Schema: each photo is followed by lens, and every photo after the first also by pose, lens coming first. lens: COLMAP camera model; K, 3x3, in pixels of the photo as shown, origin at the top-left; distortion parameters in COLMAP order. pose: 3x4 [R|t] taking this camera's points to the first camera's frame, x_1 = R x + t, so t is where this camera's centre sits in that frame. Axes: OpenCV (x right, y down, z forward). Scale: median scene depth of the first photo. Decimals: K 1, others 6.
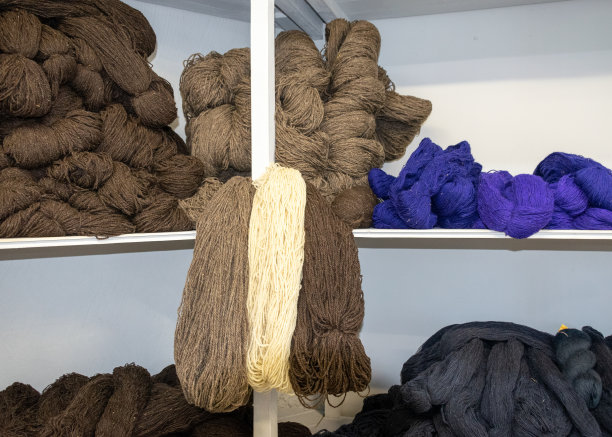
lens RADIAL K [[468.9, 0, 306.0], [0, 468.9, 218.5], [0, 0, 1]] dist [0.004112, 0.002128]
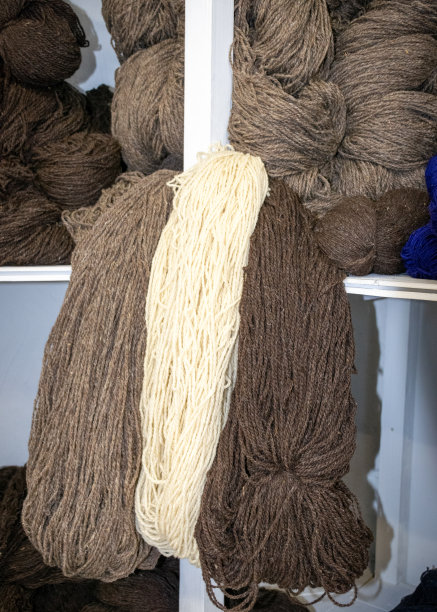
lens RADIAL K [[680.2, 0, 218.5], [0, 680.2, 306.0], [0, 0, 1]] dist [0.050543, -0.027642]
pose [[0.945554, 0.063673, -0.319177, 0.185222], [-0.029344, 0.993361, 0.111237, -0.021335], [0.324141, -0.095815, 0.941144, 0.243327]]
